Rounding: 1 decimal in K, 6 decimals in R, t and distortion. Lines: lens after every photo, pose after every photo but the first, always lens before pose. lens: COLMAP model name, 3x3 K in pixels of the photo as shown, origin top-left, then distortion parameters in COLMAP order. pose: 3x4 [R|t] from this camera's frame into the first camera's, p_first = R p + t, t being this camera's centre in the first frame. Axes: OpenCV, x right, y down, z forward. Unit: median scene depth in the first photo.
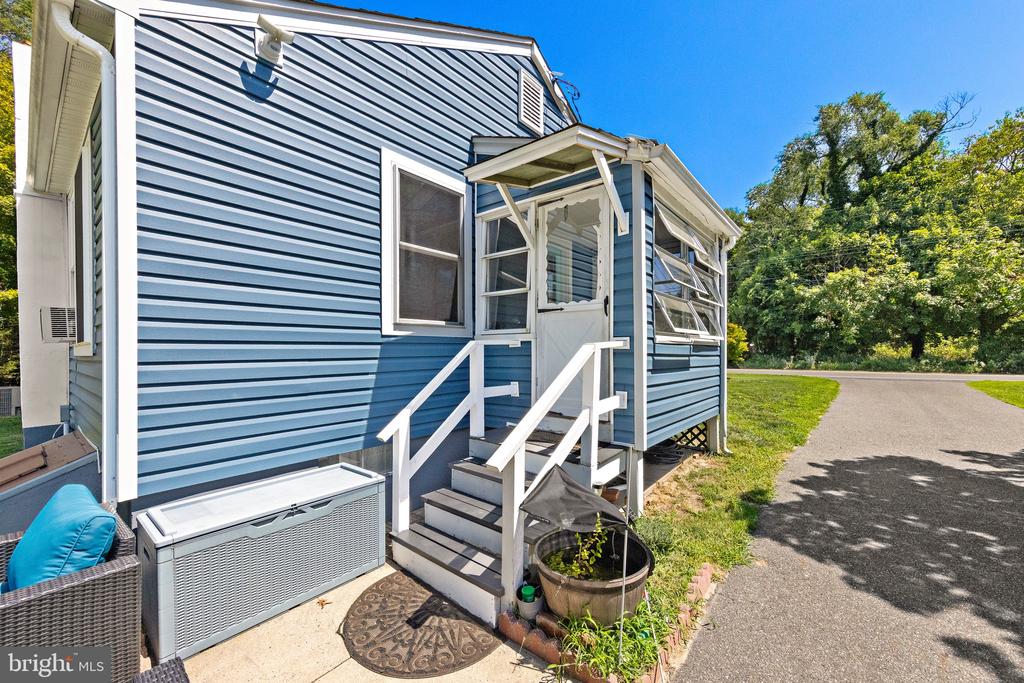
lens RADIAL K [[402.0, 0, 513.0], [0, 402.0, 355.6], [0, 0, 1]] dist [0.012019, 0.000211]
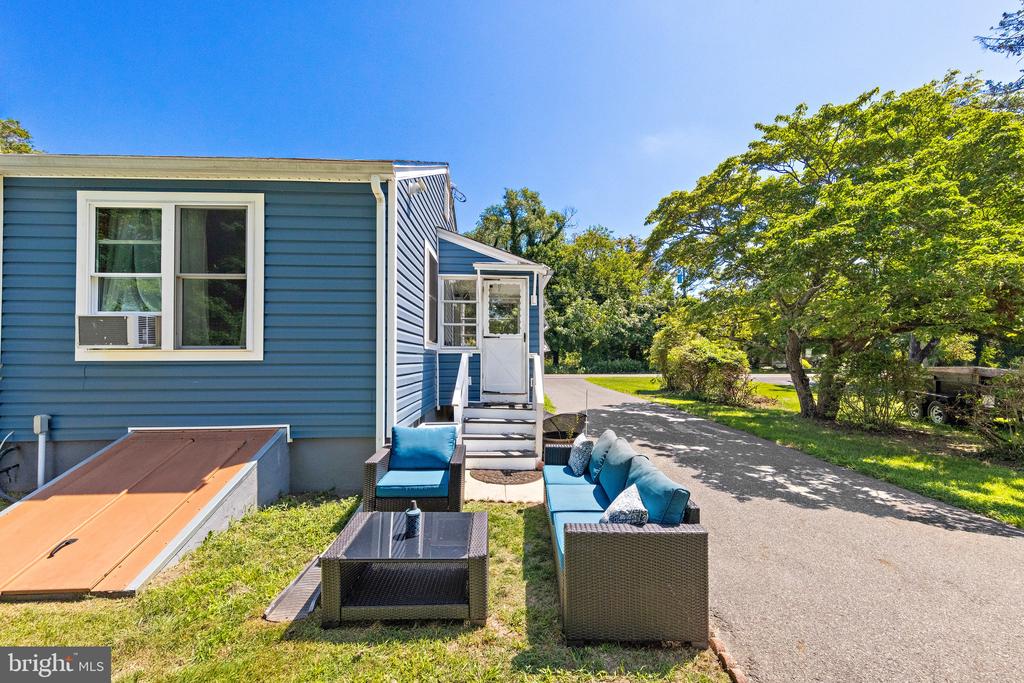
lens RADIAL K [[402.0, 0, 513.0], [0, 402.0, 355.6], [0, 0, 1]] dist [0.012019, 0.000211]
pose [[0.753984, 0.011122, 0.656799, -0.159826], [0.005272, 0.999722, -0.022980, 0.002289], [-0.656872, 0.020789, 0.753715, -0.070716]]
